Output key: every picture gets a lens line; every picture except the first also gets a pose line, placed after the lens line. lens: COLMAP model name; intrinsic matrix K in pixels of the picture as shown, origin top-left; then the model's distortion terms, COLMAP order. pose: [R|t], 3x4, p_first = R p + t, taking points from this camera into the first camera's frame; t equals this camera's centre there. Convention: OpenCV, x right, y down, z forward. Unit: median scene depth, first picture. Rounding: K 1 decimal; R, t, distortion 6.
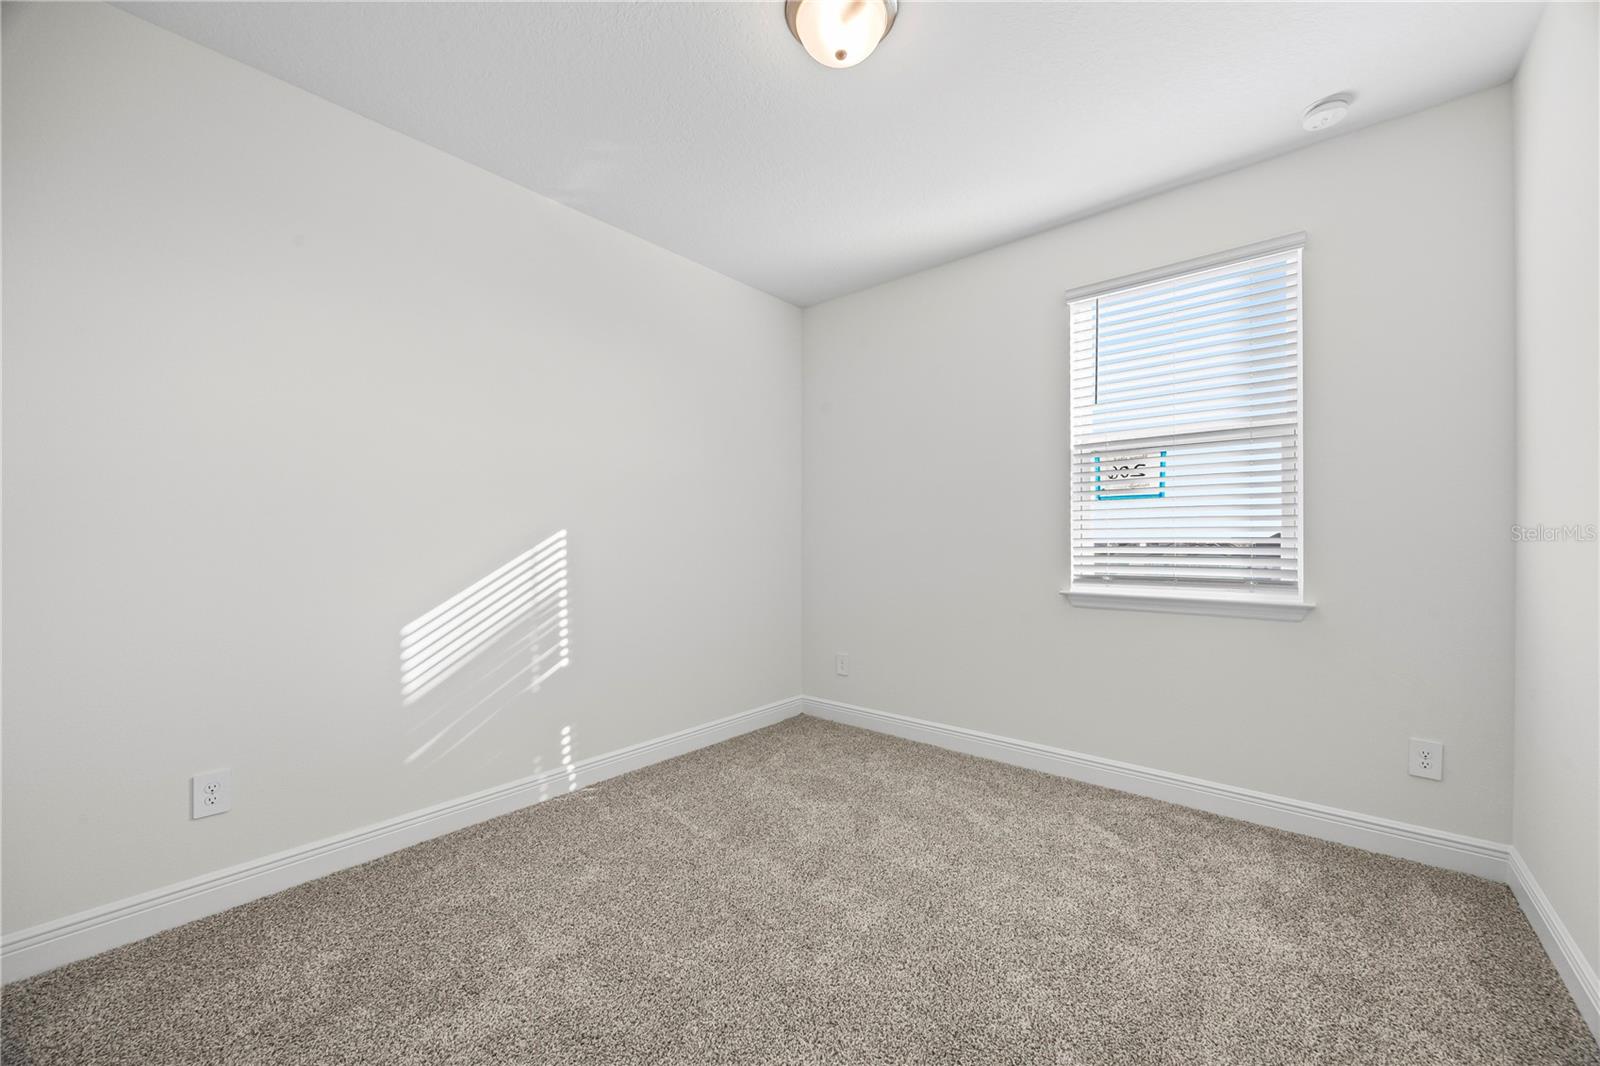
lens RADIAL K [[609.9, 0, 796.1], [0, 609.9, 538.0], [0, 0, 1]] dist [-0.001637, 0.000329]
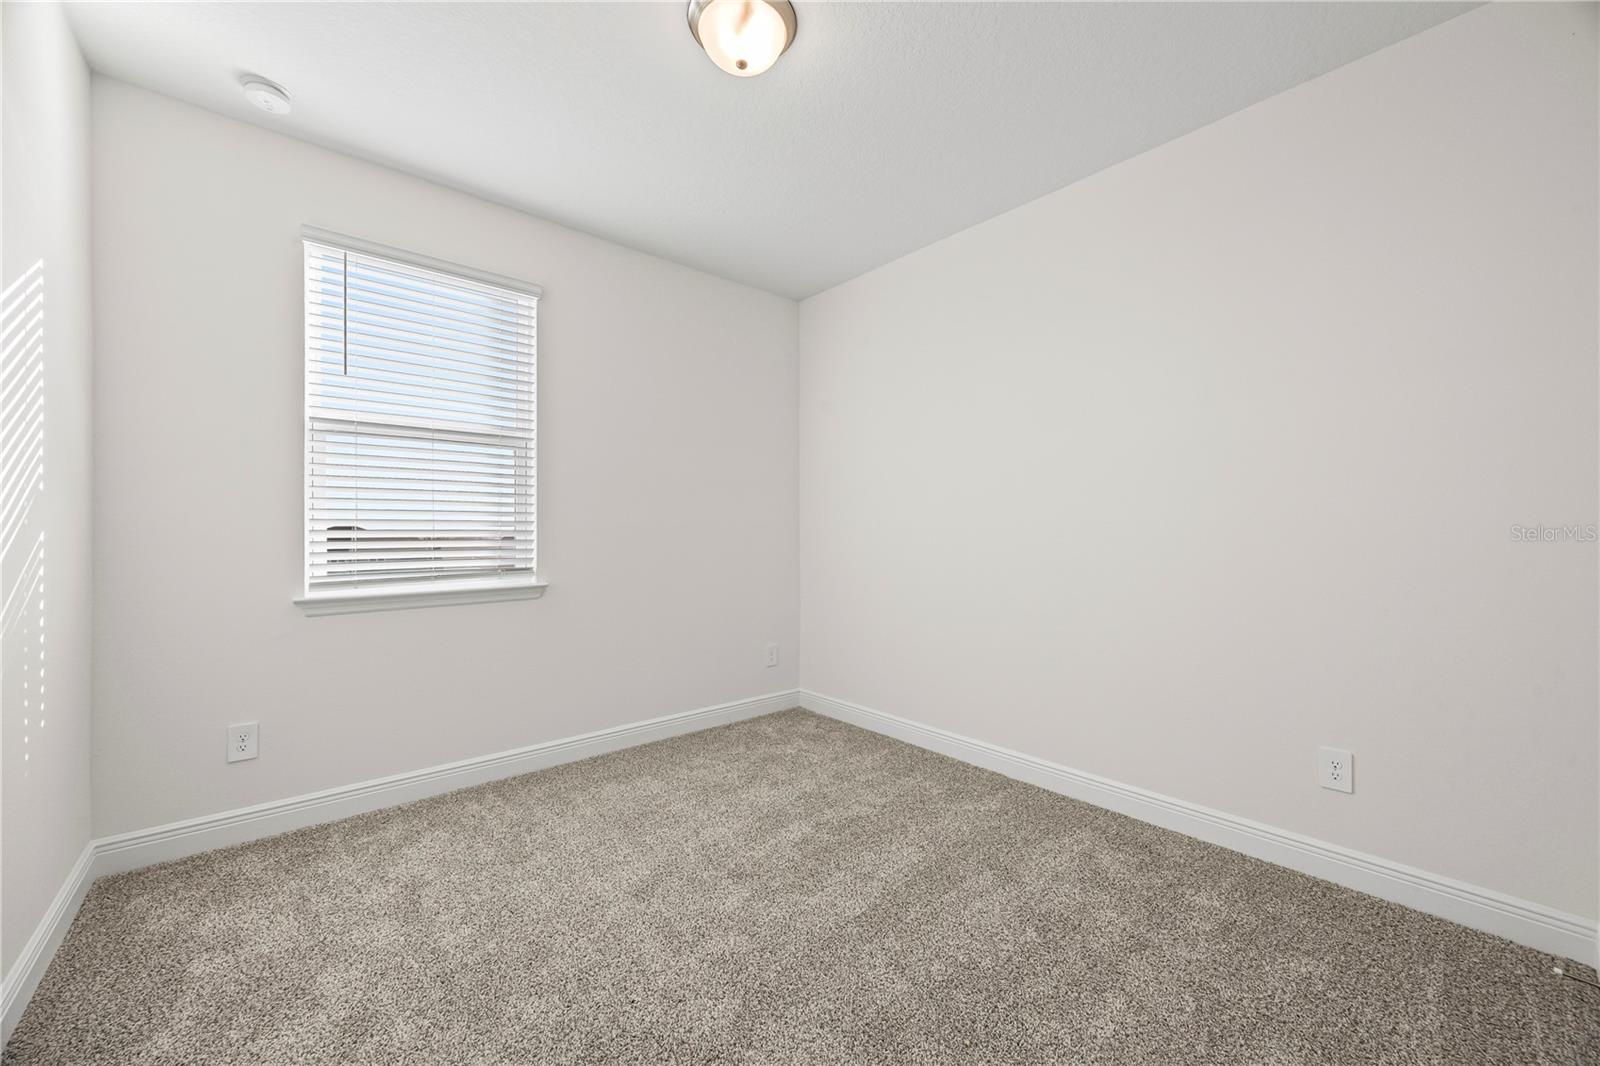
lens RADIAL K [[609.9, 0, 808.2], [0, 609.9, 531.9], [0, 0, 1]] dist [-0.001637, 0.000329]
pose [[0.144294, 0.001392, 0.989534, -0.297574], [-0.002029, 0.999997, -0.001111, 0.001048], [-0.989533, -0.001847, 0.144296, 0.257542]]
